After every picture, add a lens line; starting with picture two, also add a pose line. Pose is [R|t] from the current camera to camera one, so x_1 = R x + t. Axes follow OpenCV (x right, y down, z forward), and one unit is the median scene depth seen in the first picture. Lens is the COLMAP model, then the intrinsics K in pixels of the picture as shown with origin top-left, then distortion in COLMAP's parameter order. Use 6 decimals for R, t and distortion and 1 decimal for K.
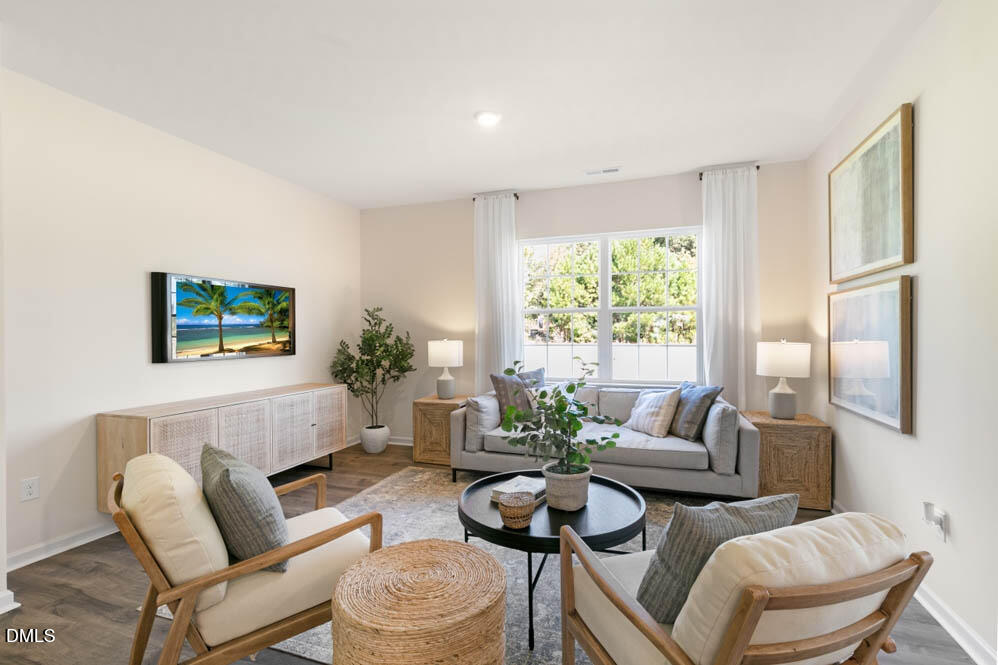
lens RADIAL K [[452.0, 0, 489.7], [0, 452.0, 341.0], [0, 0, 1]] dist [0.006037, -0.000575]
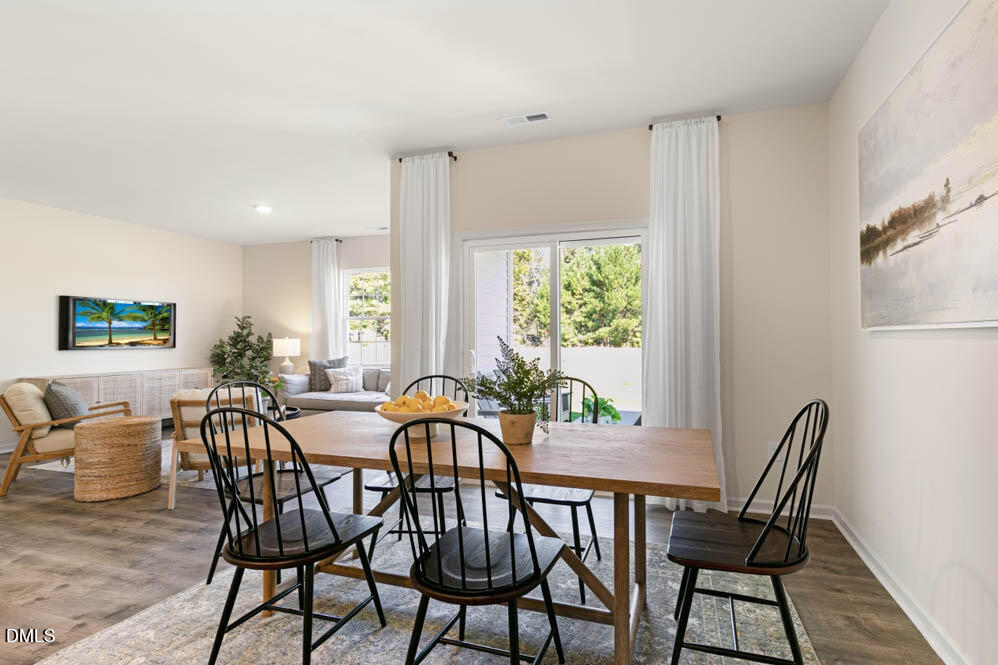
lens RADIAL K [[452.0, 0, 504.0], [0, 452.0, 328.8], [0, 0, 1]] dist [0.006037, -0.000575]
pose [[0.999663, -0.001071, 0.025954, 0.610513], [0.002076, 0.999248, -0.038717, 0.027645], [-0.025893, 0.038758, 0.998913, -0.516690]]
